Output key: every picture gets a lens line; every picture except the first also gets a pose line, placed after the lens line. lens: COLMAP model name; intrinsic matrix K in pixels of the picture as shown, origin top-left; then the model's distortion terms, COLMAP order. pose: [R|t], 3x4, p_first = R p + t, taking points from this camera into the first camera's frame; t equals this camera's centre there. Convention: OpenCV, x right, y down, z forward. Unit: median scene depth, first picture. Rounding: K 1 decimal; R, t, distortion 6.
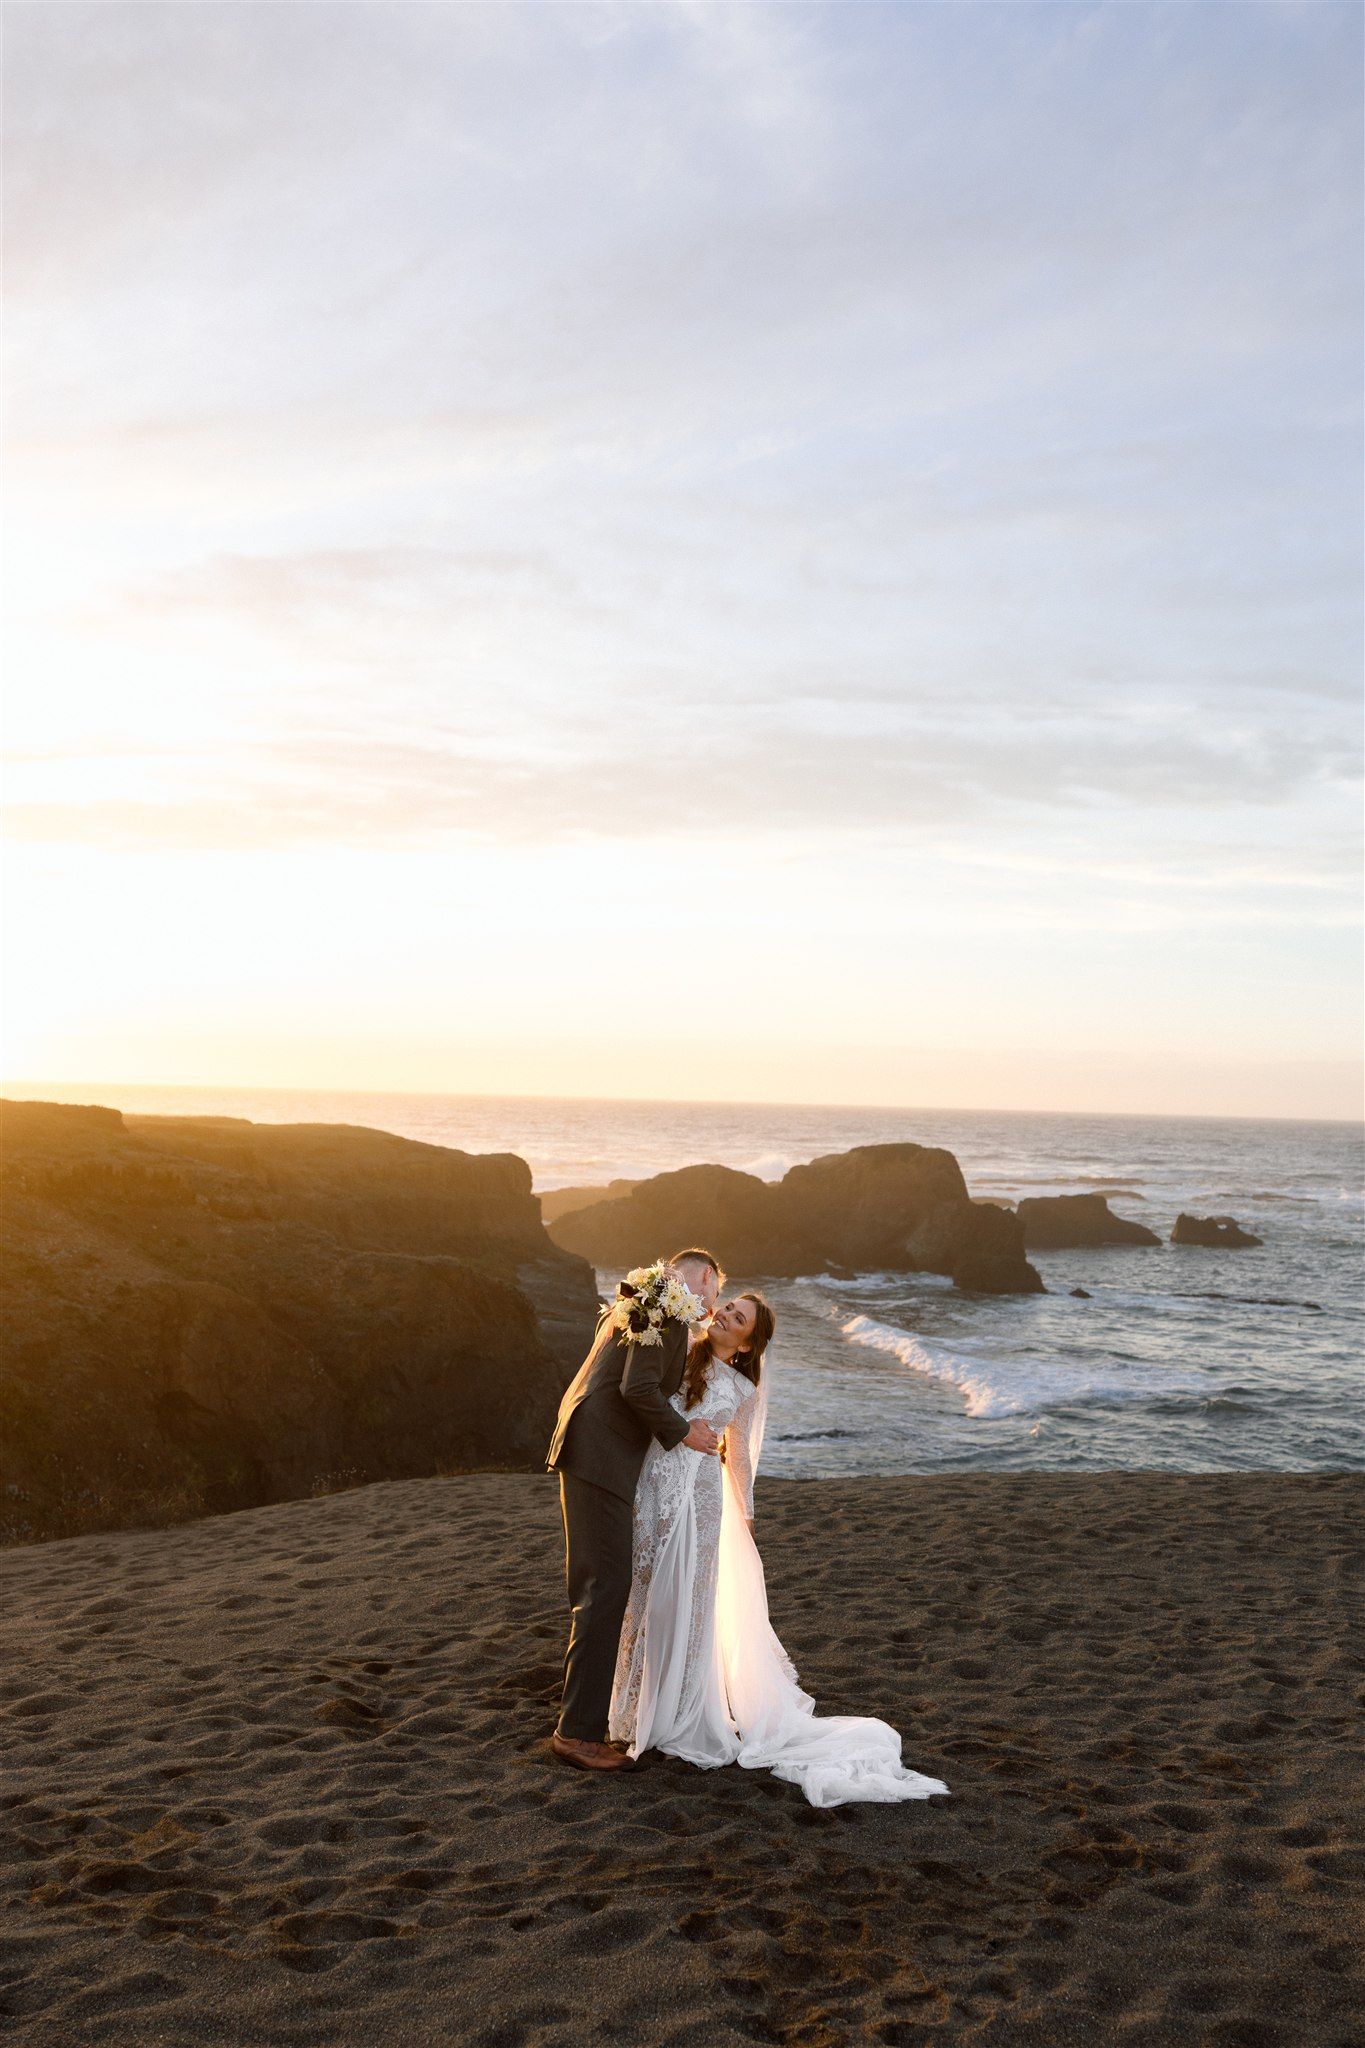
lens RADIAL K [[1820.5, 0, 682.5], [0, 1820.5, 1024.0], [0, 0, 1]] dist [0.000497, 0.009523]
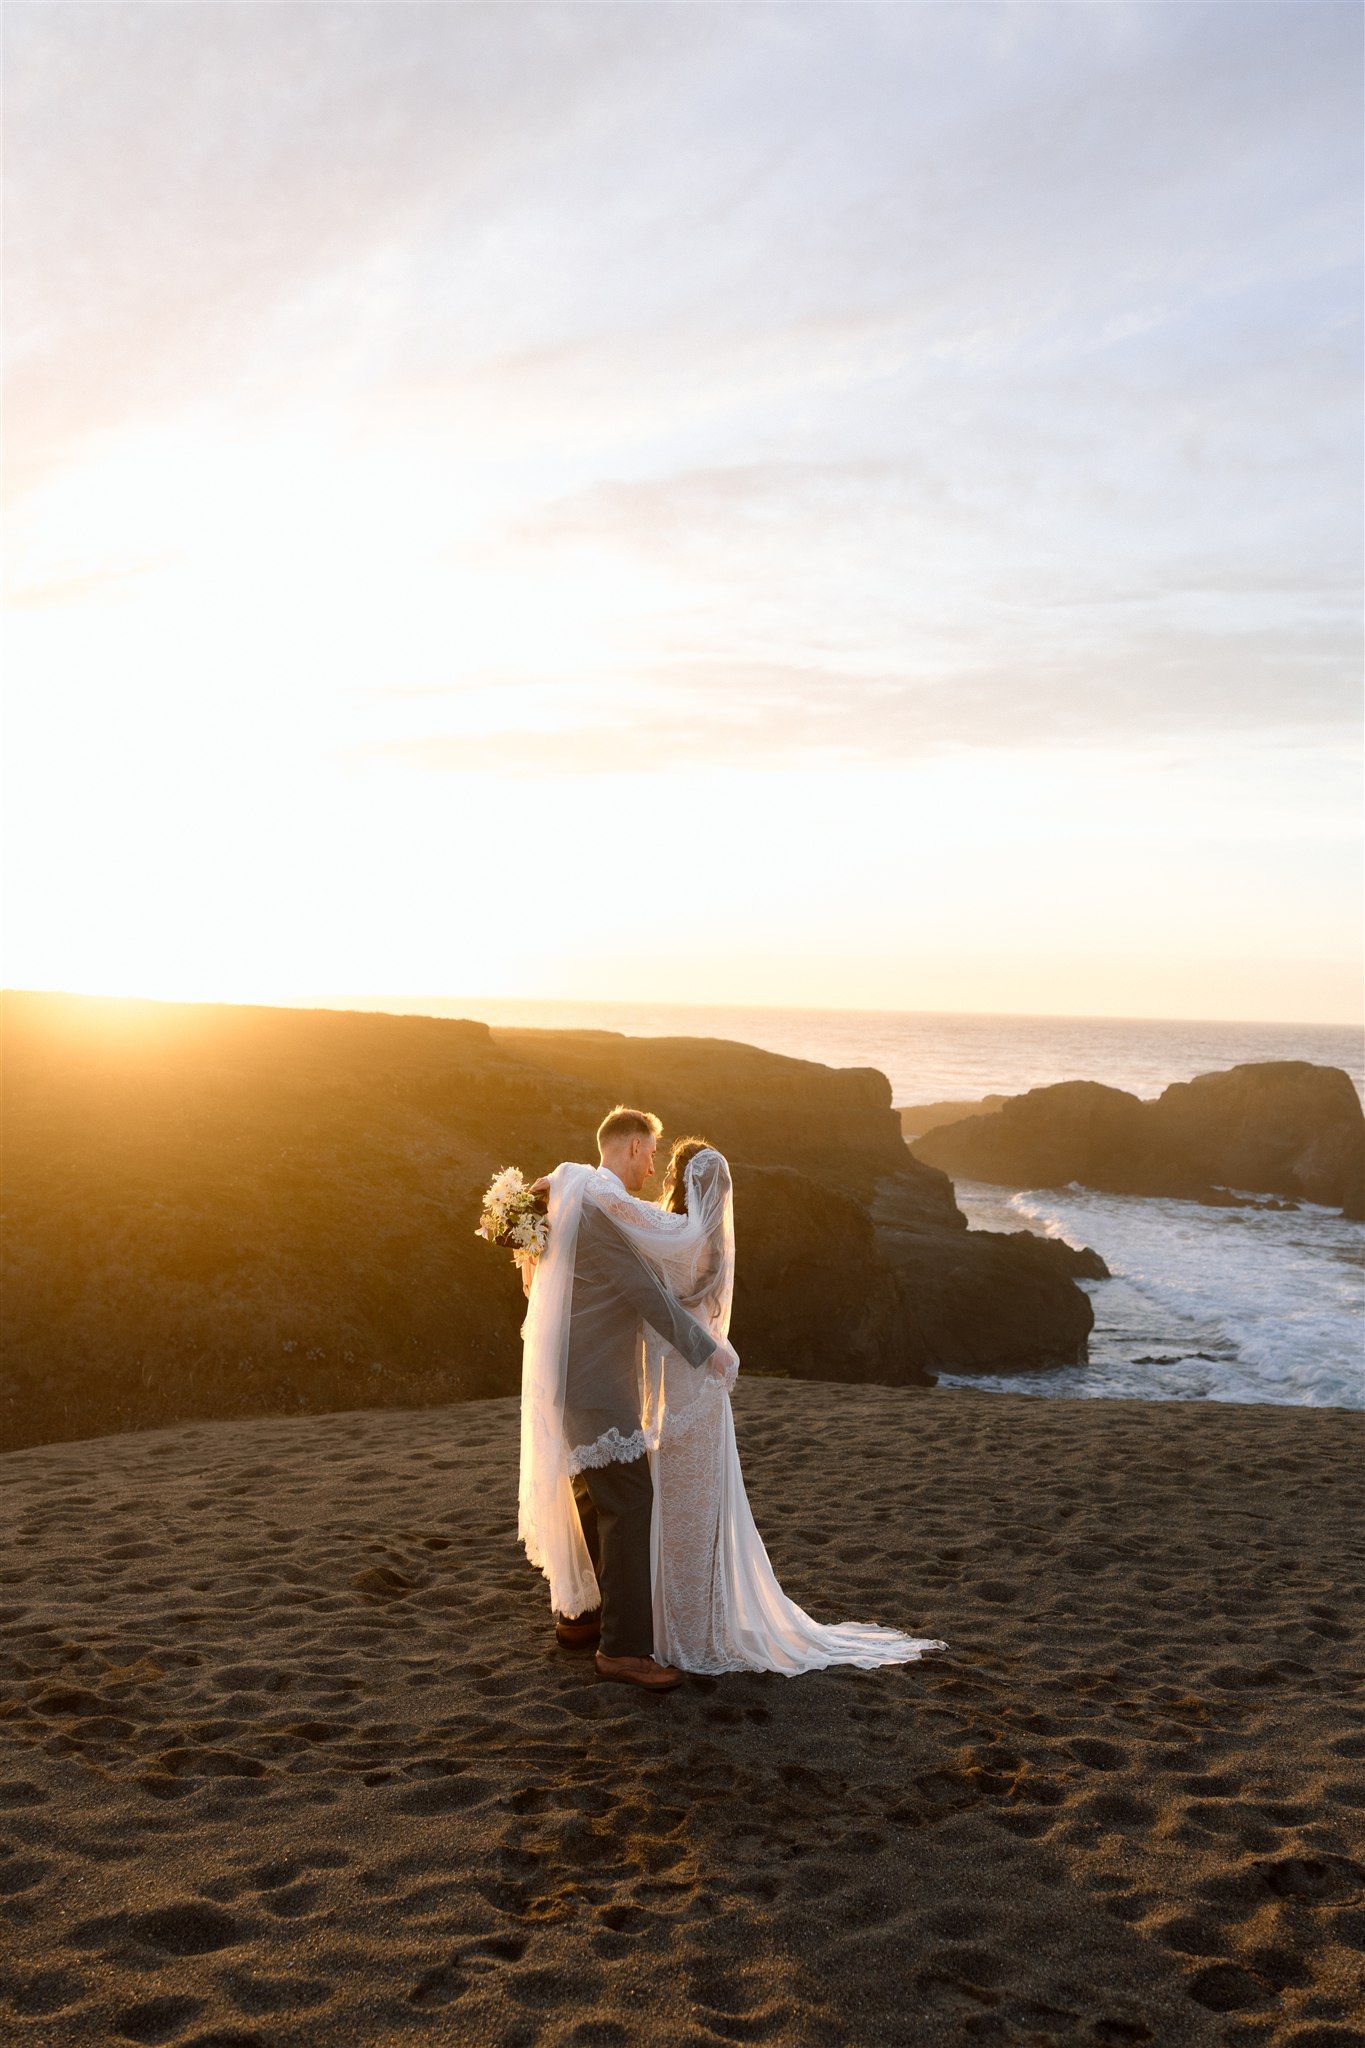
lens RADIAL K [[1793.6, 0, 682.5], [0, 1793.6, 1024.0], [0, 0, 1]] dist [0.001179, 0.007526]
pose [[0.967526, 0.004646, -0.252729, 0.224023], [0.007261, 0.998908, 0.046160, -0.001924], [0.252667, -0.046496, 0.966435, 0.021892]]
